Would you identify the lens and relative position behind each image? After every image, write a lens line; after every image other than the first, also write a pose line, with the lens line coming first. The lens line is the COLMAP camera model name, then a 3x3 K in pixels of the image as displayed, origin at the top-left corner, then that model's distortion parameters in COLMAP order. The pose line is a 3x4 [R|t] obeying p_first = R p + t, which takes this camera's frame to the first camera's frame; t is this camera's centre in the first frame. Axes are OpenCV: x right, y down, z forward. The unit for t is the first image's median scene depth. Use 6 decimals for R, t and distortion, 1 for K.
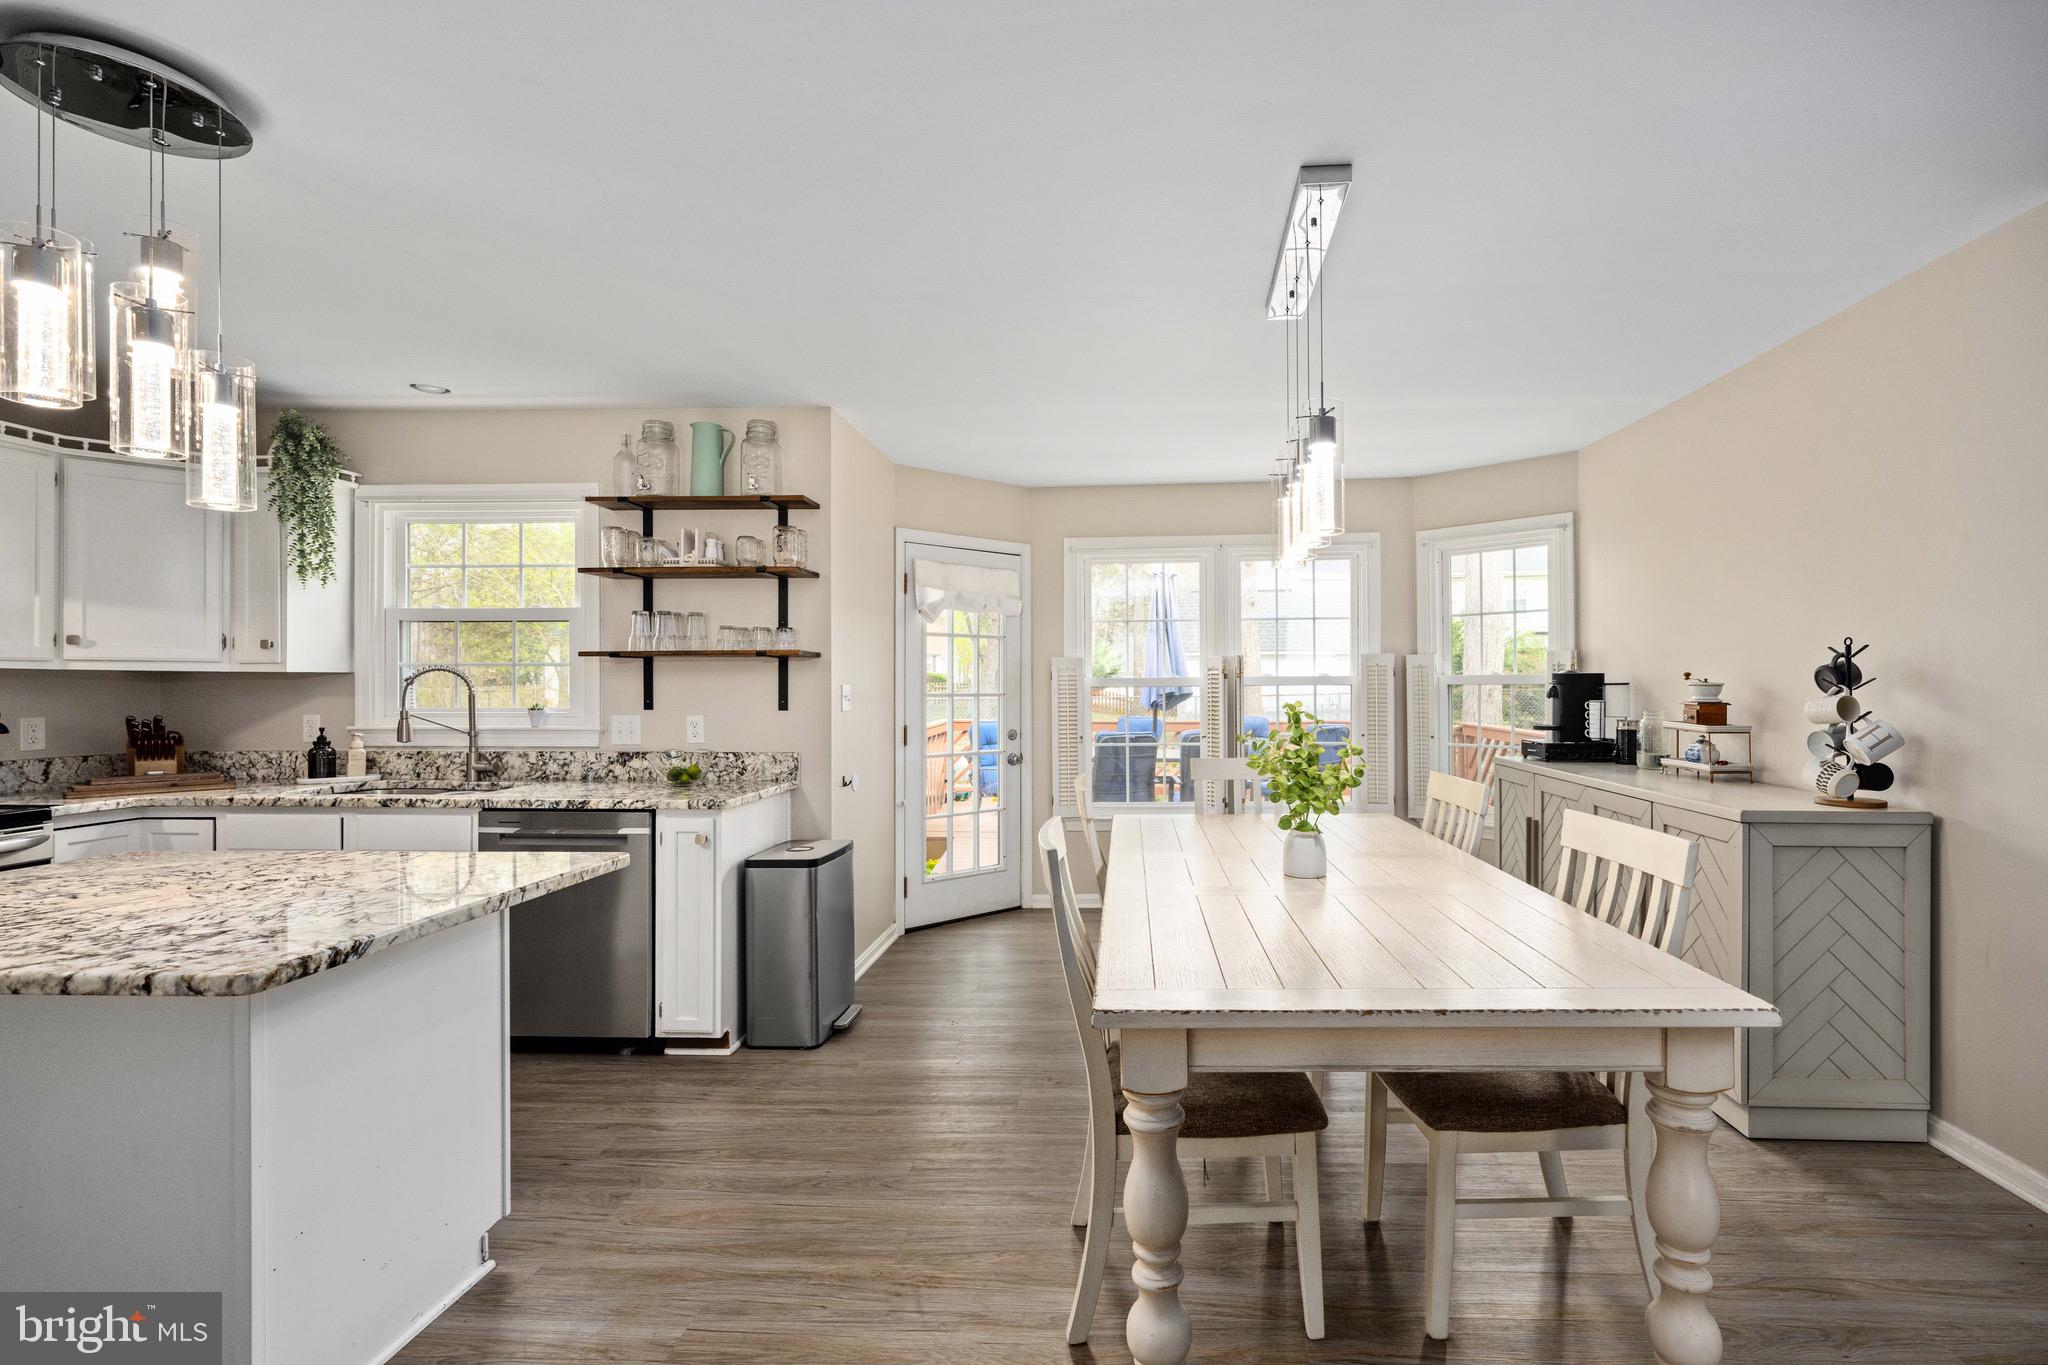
lens RADIAL K [[939.2, 0, 1131.8], [0, 939.2, 677.2], [0, 0, 1]] dist [0.002514, -0.000932]
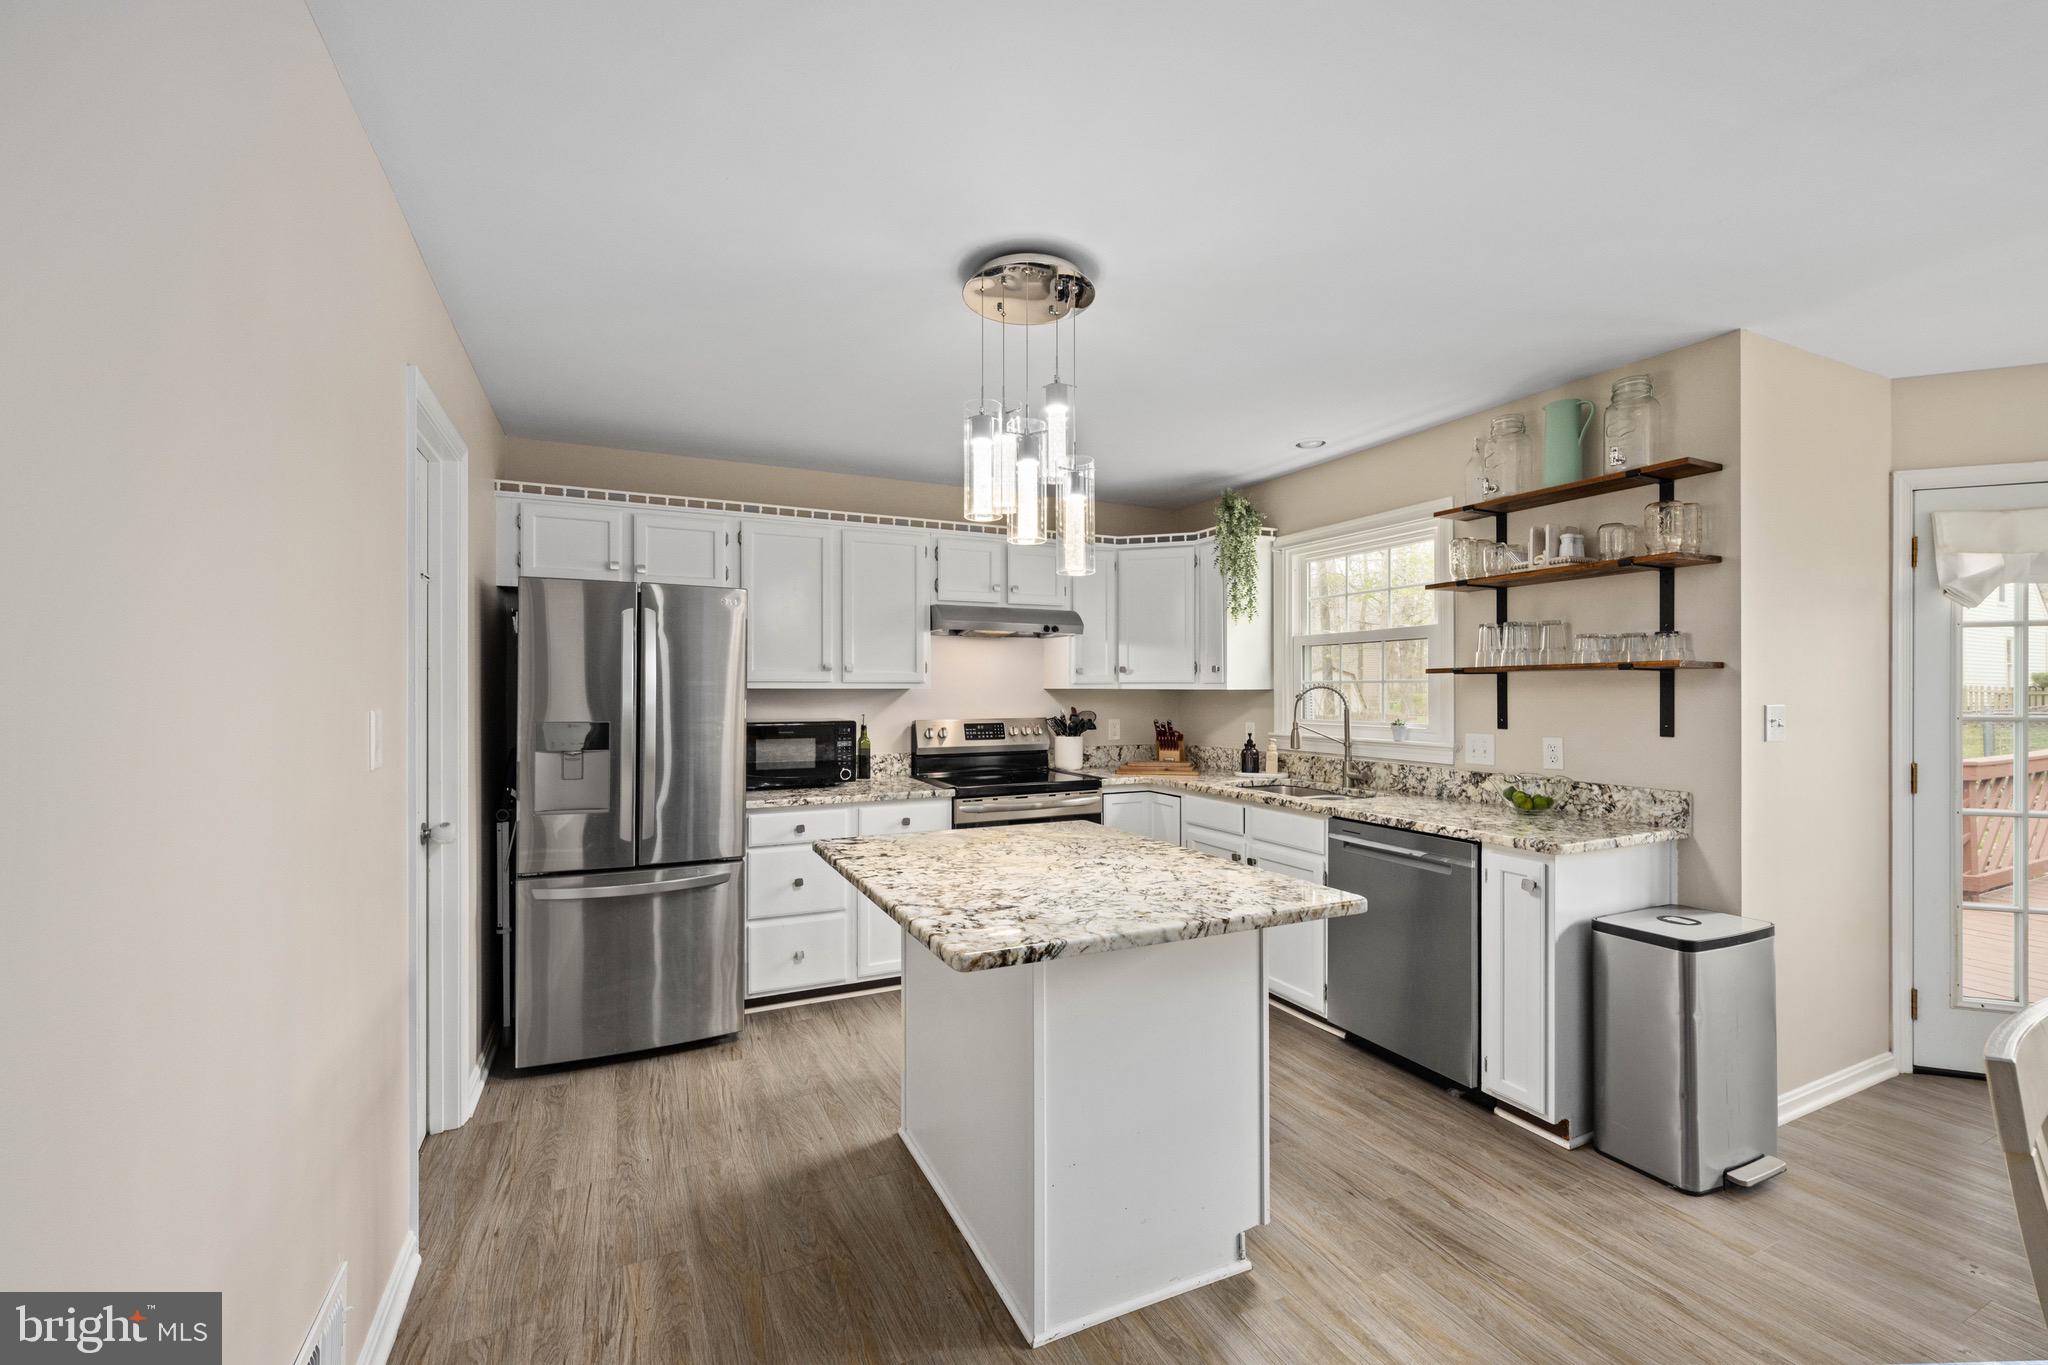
lens RADIAL K [[843.6, 0, 1004.3], [0, 843.6, 692.8], [0, 0, 1]] dist [-0.001000, -0.000592]
pose [[0.433638, 0.002894, -0.901082, 0.024734], [0.007648, 0.999947, 0.006892, -0.010883], [0.901055, -0.009880, 0.433593, 0.196627]]
